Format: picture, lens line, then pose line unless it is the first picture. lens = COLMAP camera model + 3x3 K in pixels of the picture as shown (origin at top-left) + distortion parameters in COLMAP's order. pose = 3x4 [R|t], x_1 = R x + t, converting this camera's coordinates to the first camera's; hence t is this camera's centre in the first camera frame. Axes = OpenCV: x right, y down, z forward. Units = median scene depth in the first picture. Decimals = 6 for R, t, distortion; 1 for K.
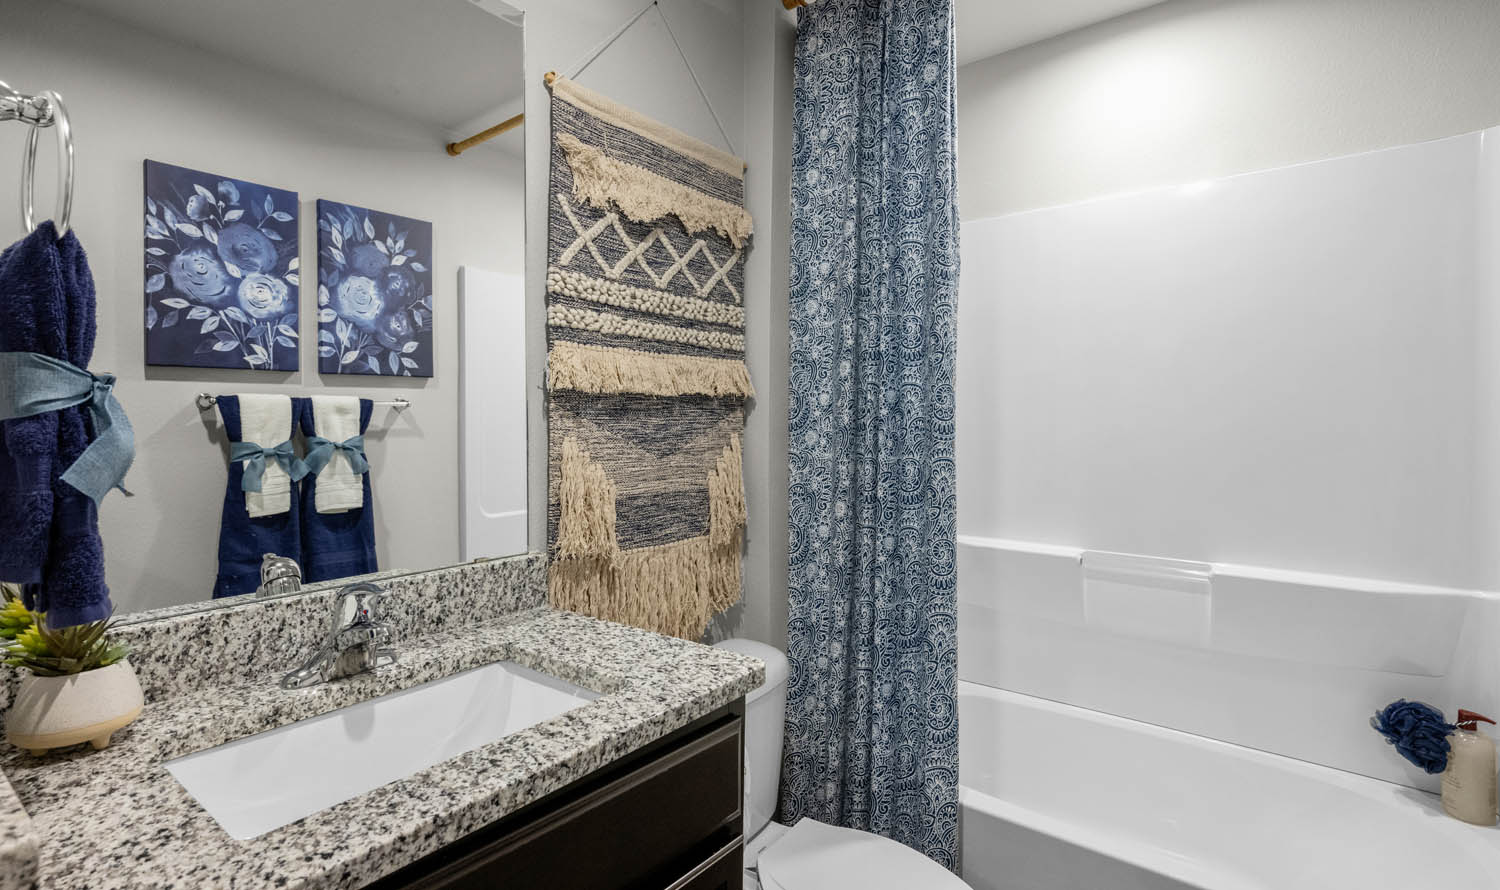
lens RADIAL K [[689.2, 0, 780.9], [0, 689.2, 423.7], [0, 0, 1]] dist [0.000828, 0.000004]
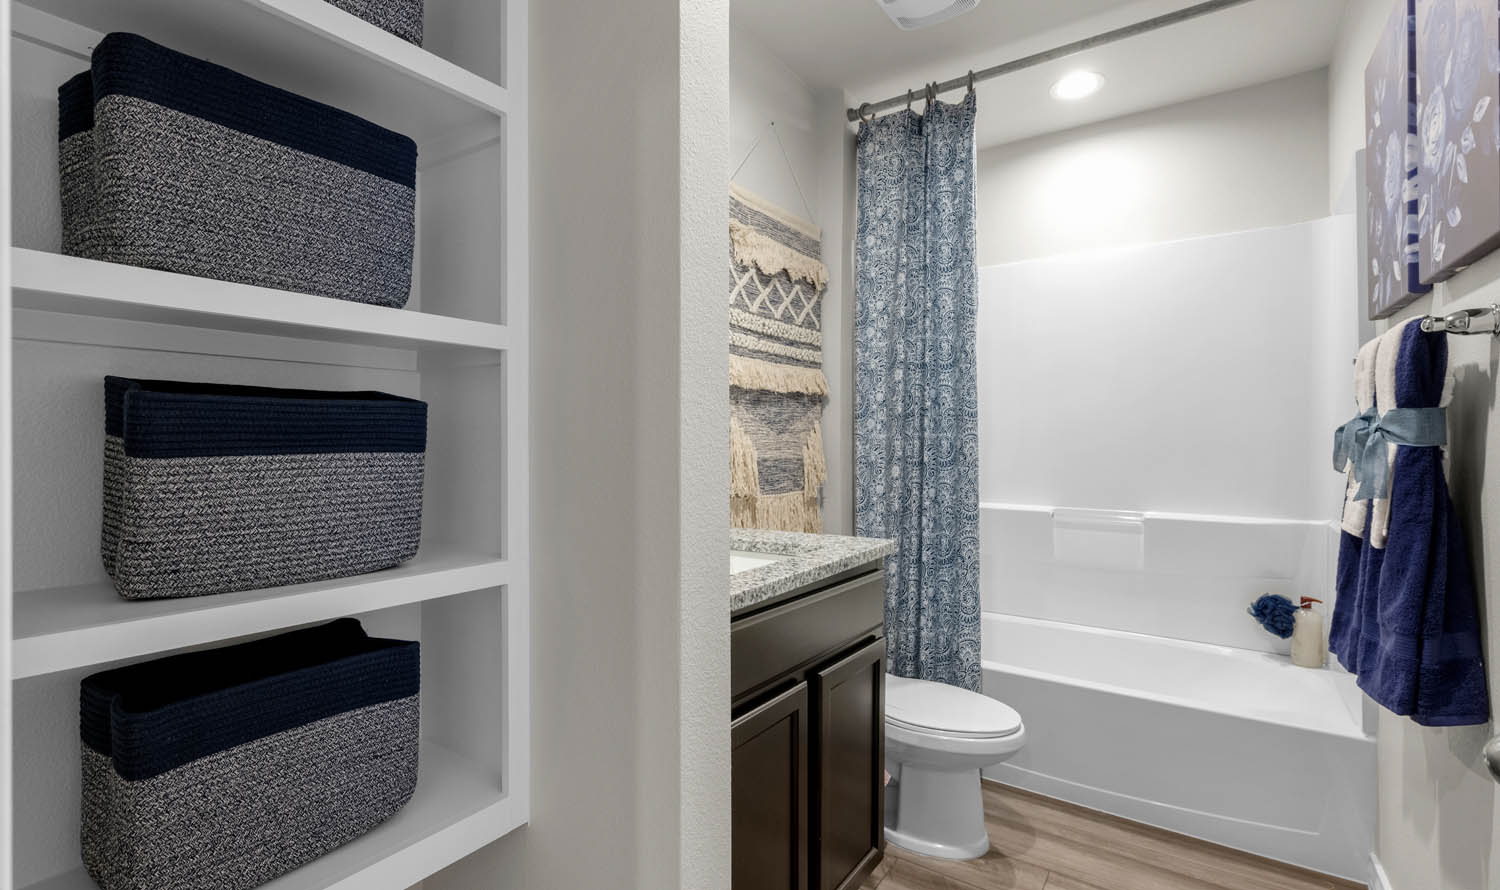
lens RADIAL K [[689.2, 0, 749.7], [0, 689.2, 443.5], [0, 0, 1]] dist [0.000828, 0.000004]
pose [[0.998915, -0.001268, 0.046562, -0.300215], [0.001431, 0.999993, -0.003451, 0.072341], [-0.046557, 0.003514, 0.998909, -0.454721]]
